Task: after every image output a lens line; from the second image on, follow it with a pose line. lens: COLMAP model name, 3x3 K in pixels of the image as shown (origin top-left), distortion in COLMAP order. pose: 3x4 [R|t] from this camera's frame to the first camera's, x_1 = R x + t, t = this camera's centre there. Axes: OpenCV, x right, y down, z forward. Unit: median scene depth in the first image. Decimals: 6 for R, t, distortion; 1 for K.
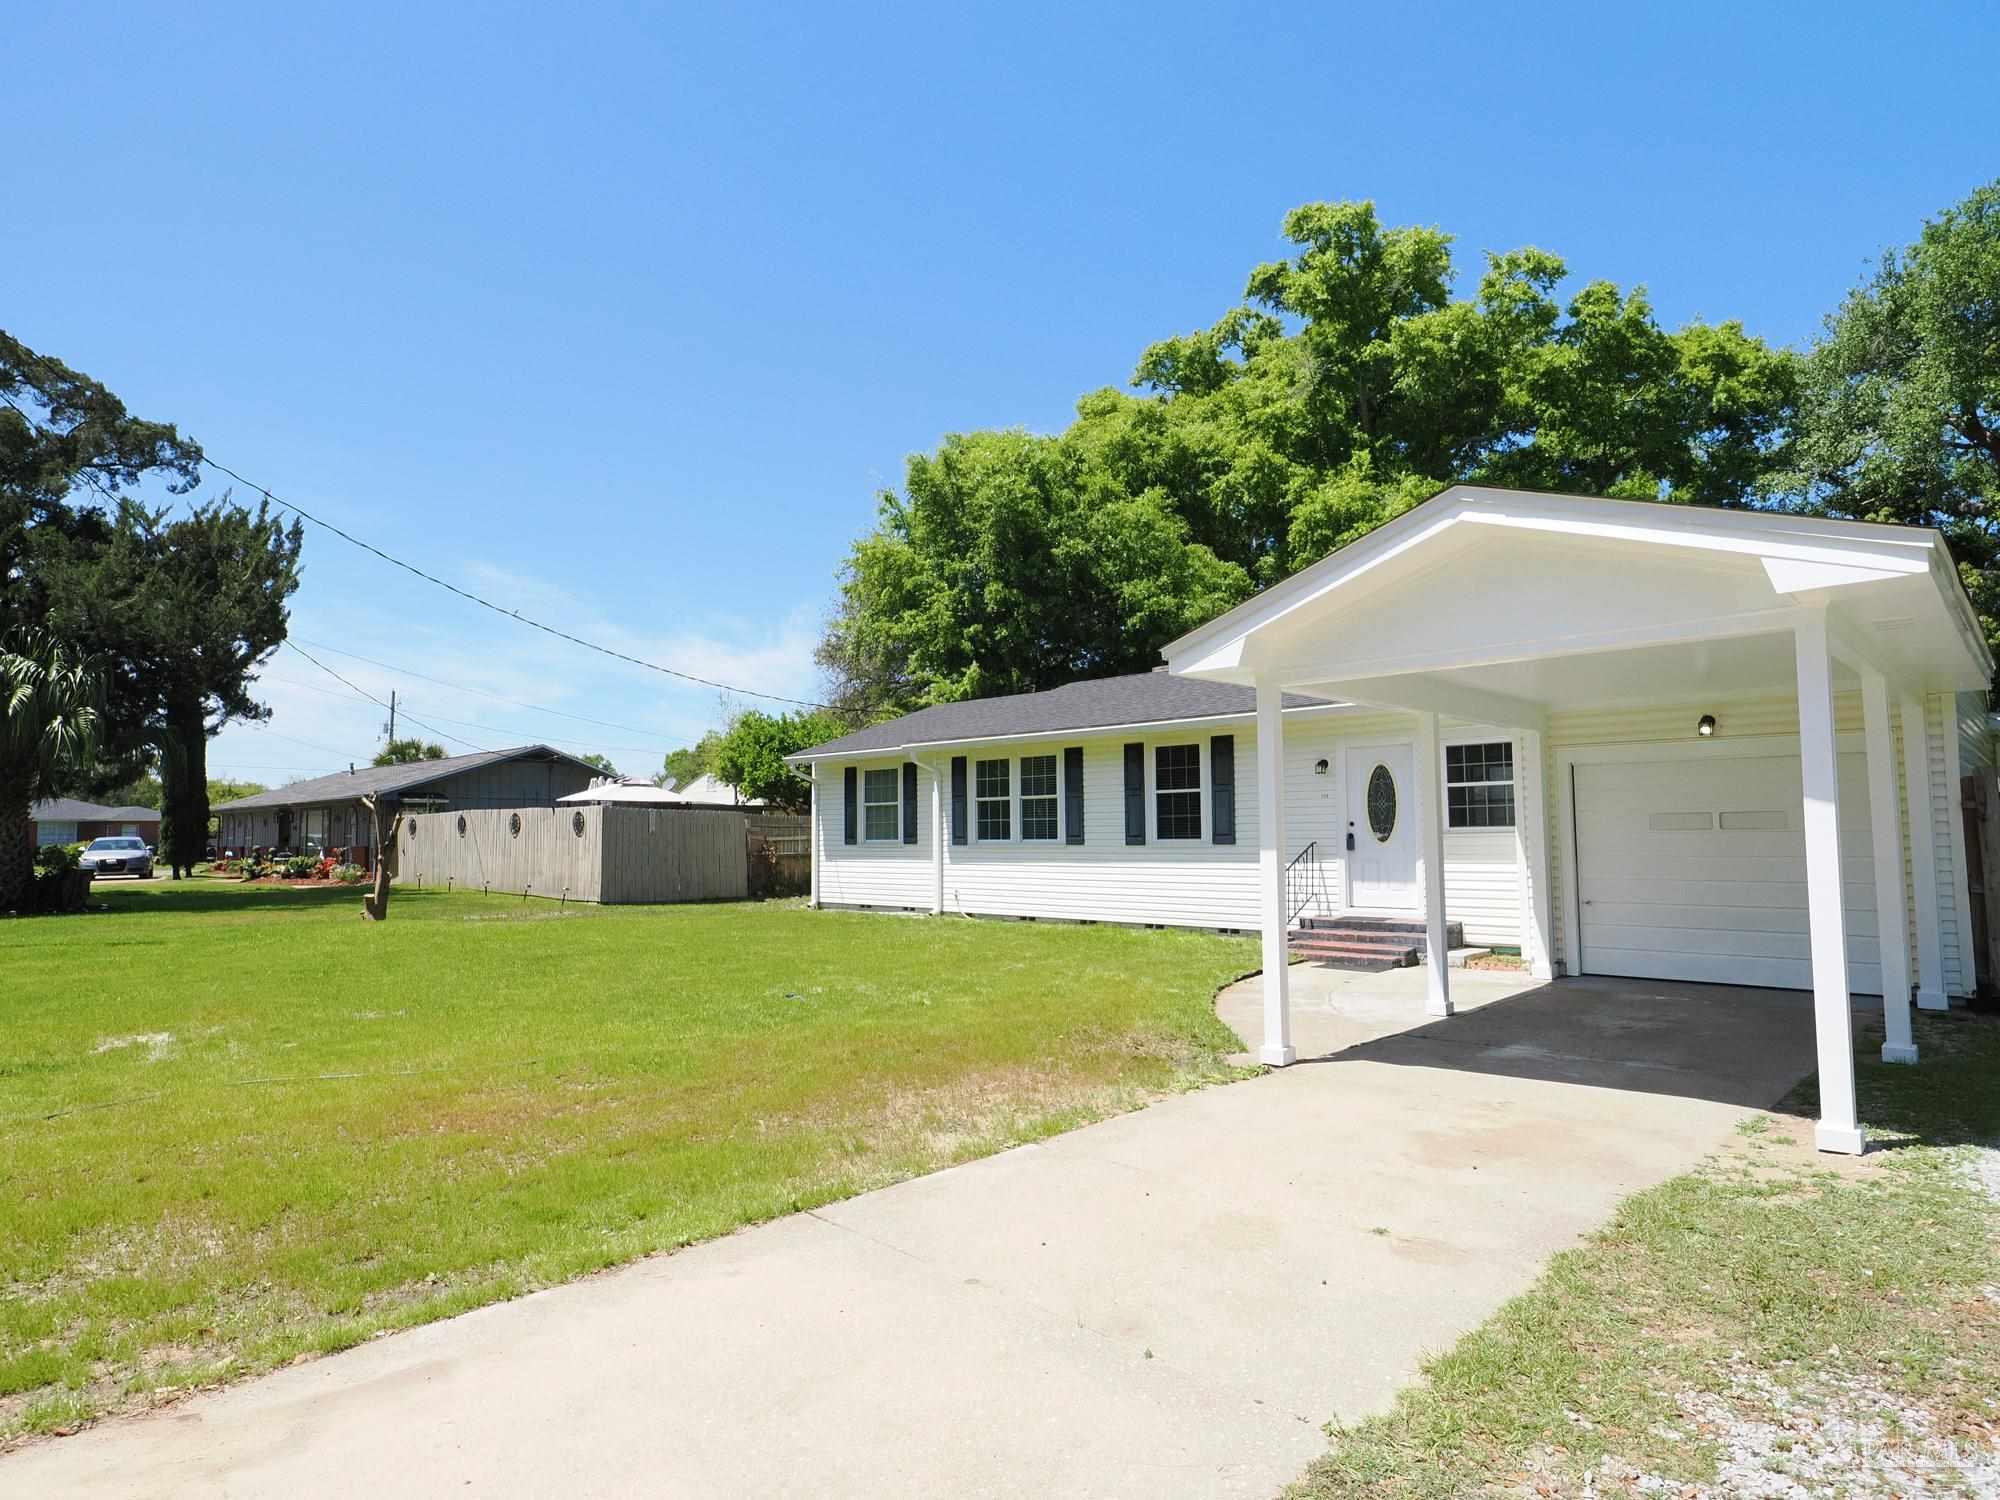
lens RADIAL K [[1115.8, 0, 980.1], [0, 1115.8, 759.6], [0, 0, 1]] dist [0.002805, -0.005649]
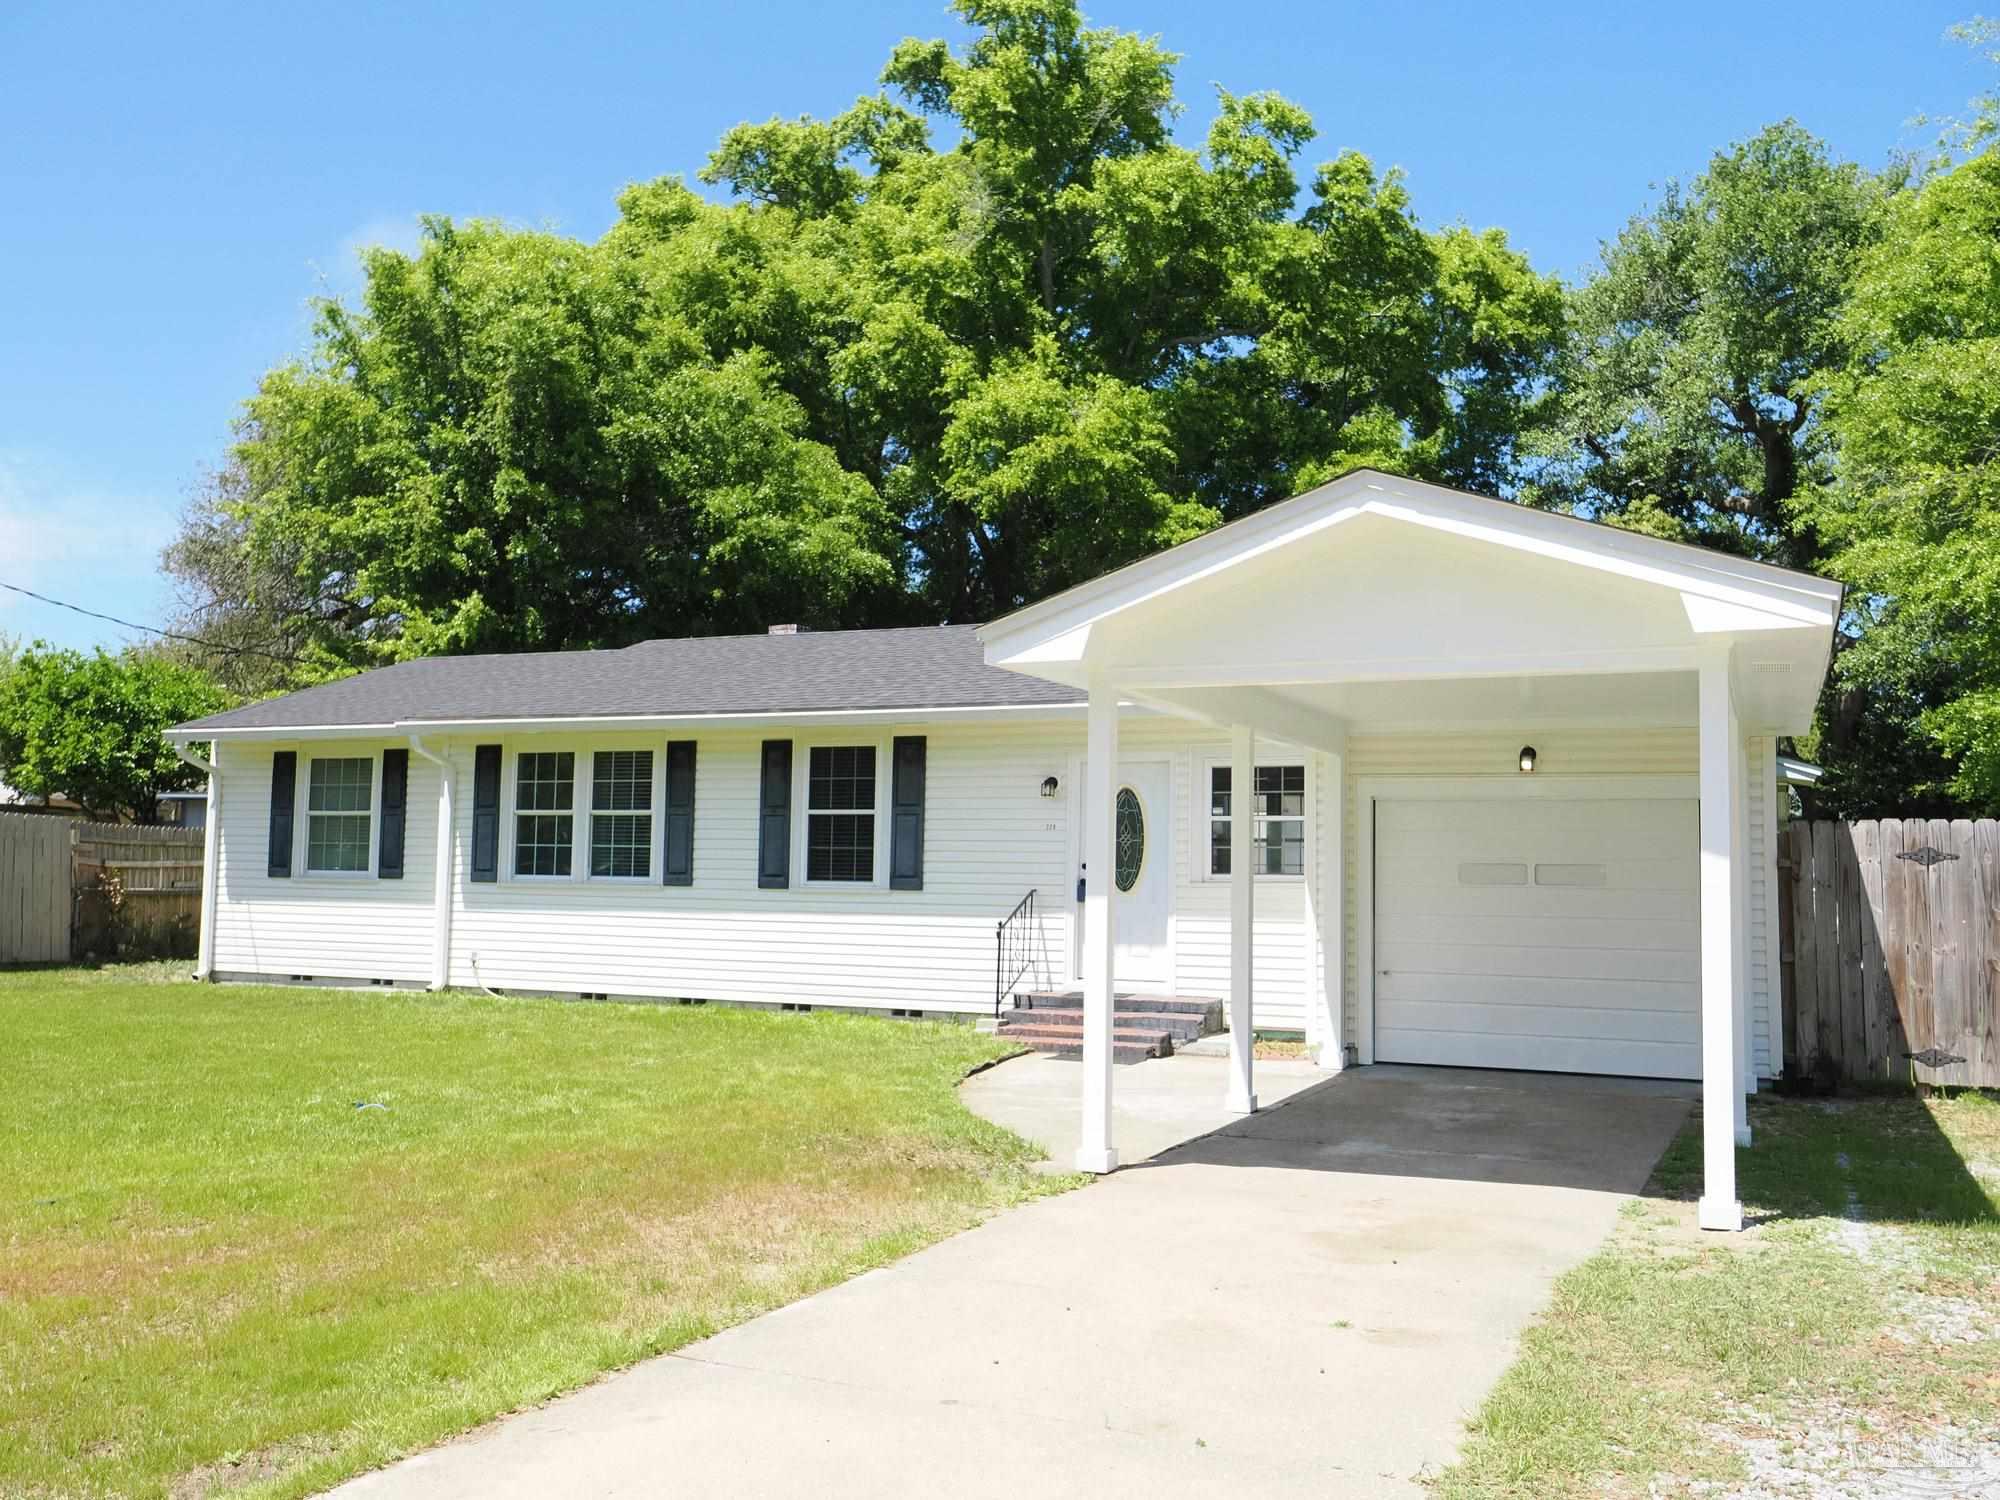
lens RADIAL K [[1760.0, 0, 990.4], [0, 1760.0, 740.1], [0, 0, 1]] dist [-0.000561, -0.016910]
pose [[0.938644, 0.051216, 0.341064, -0.085002], [-0.048101, 0.998688, -0.017589, -0.001105], [-0.341517, 0.000104, 0.939876, -0.046675]]
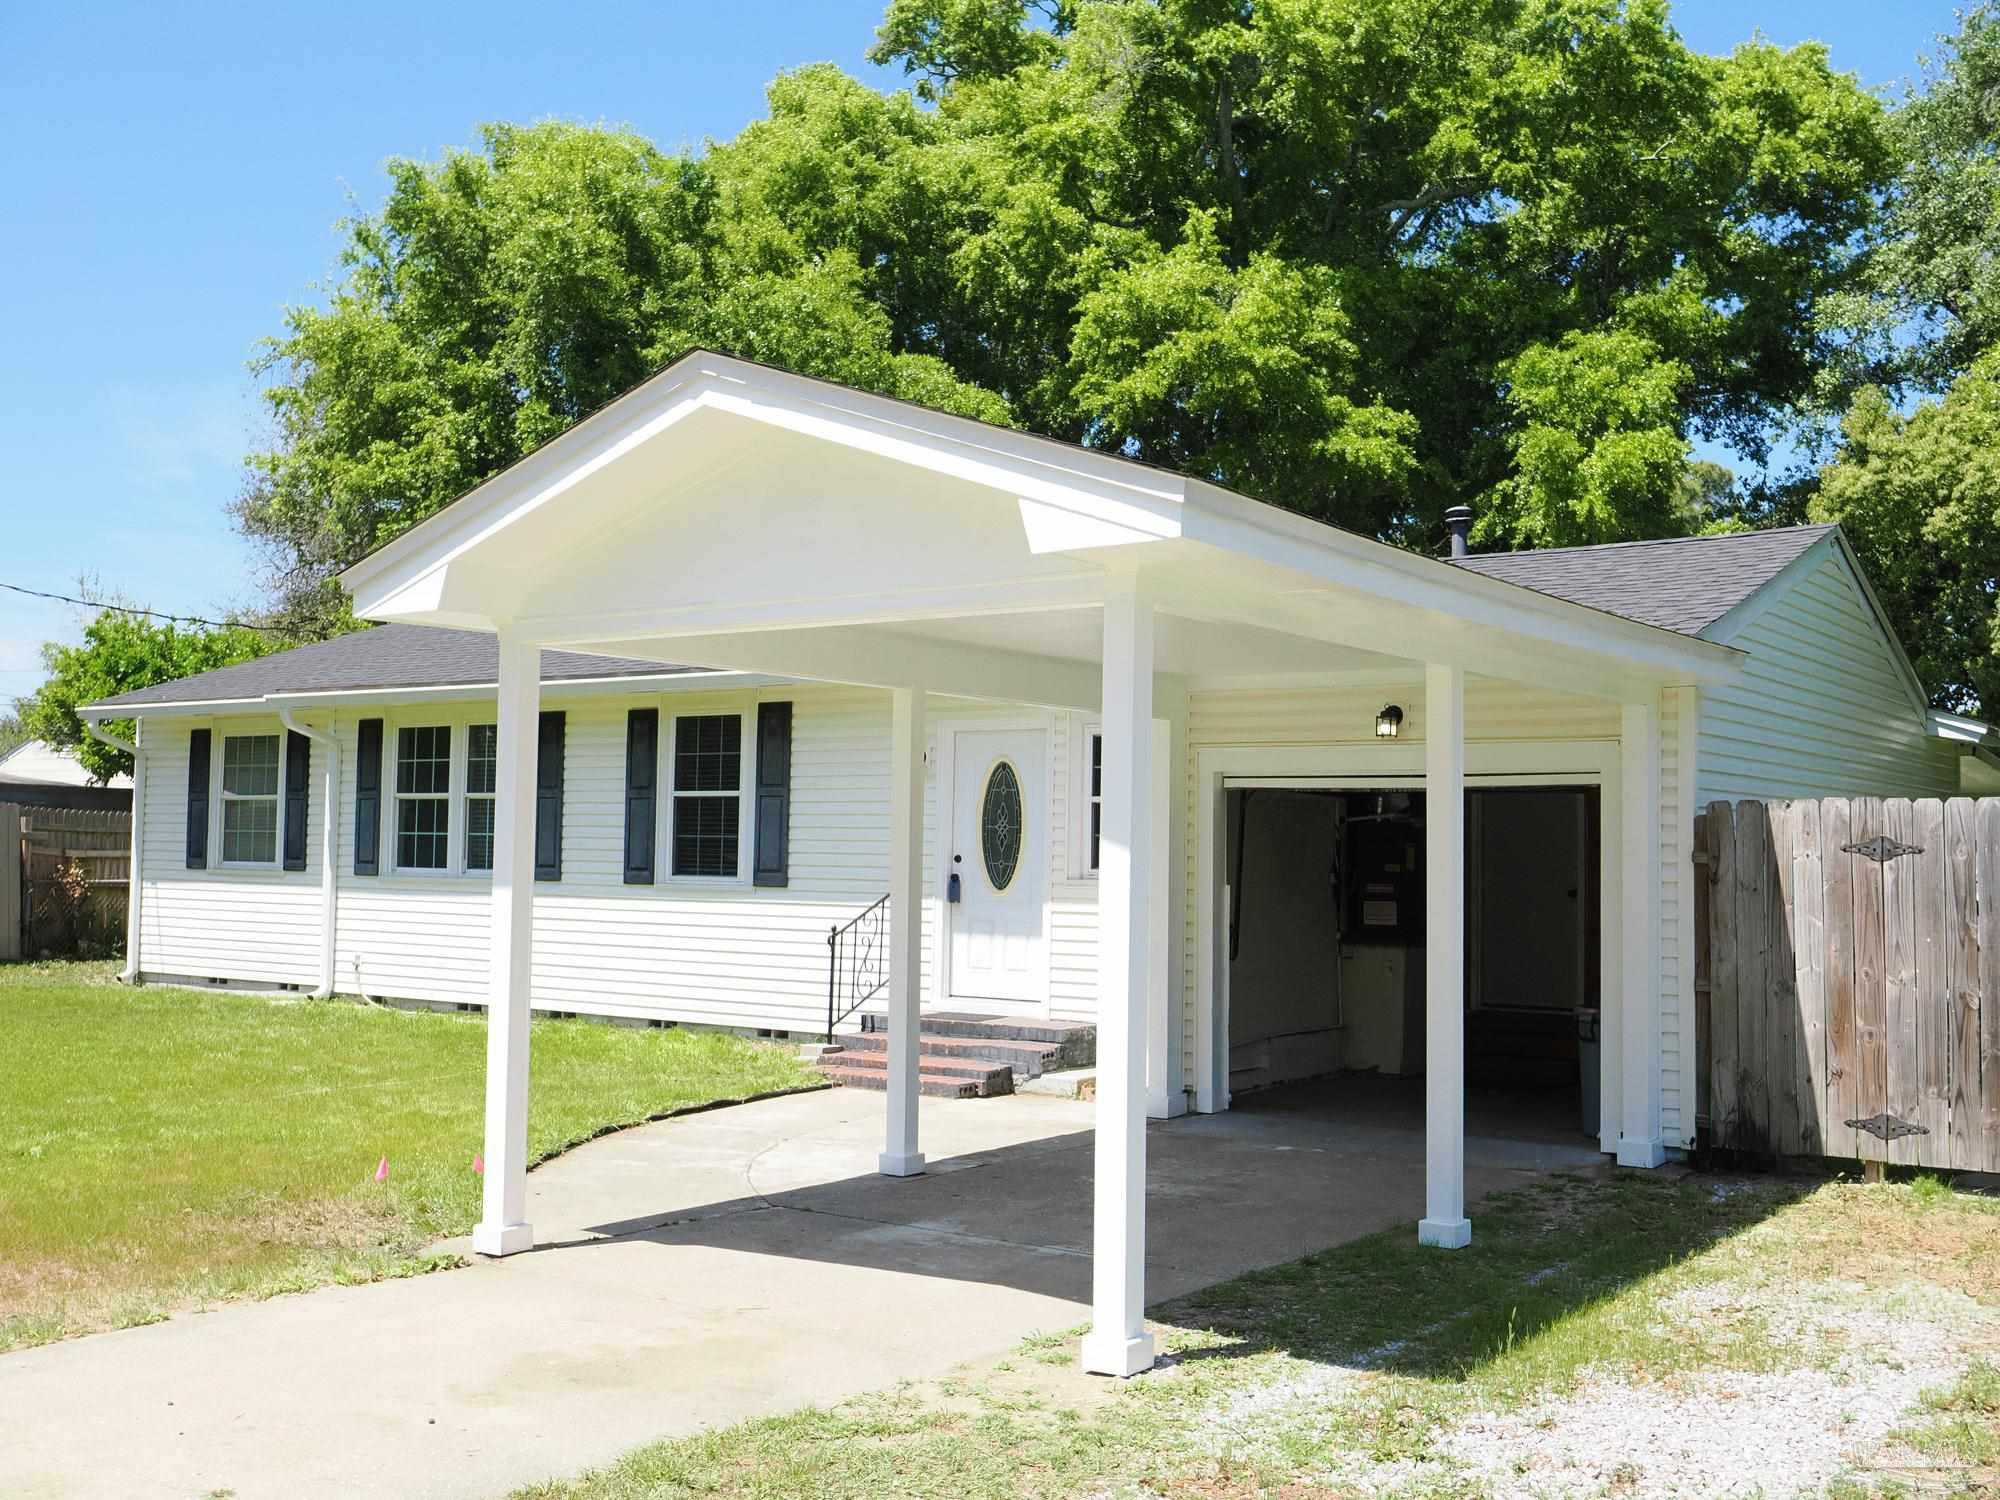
lens RADIAL K [[2026.6, 0, 998.4], [0, 2026.6, 749.3], [0, 0, 1]] dist [-0.002811, 0.000000]
pose [[0.988359, 0.031201, 0.148906, 0.129432], [-0.033805, 0.999316, 0.014983, -0.011991], [-0.148336, -0.019842, 0.988738, -0.053281]]
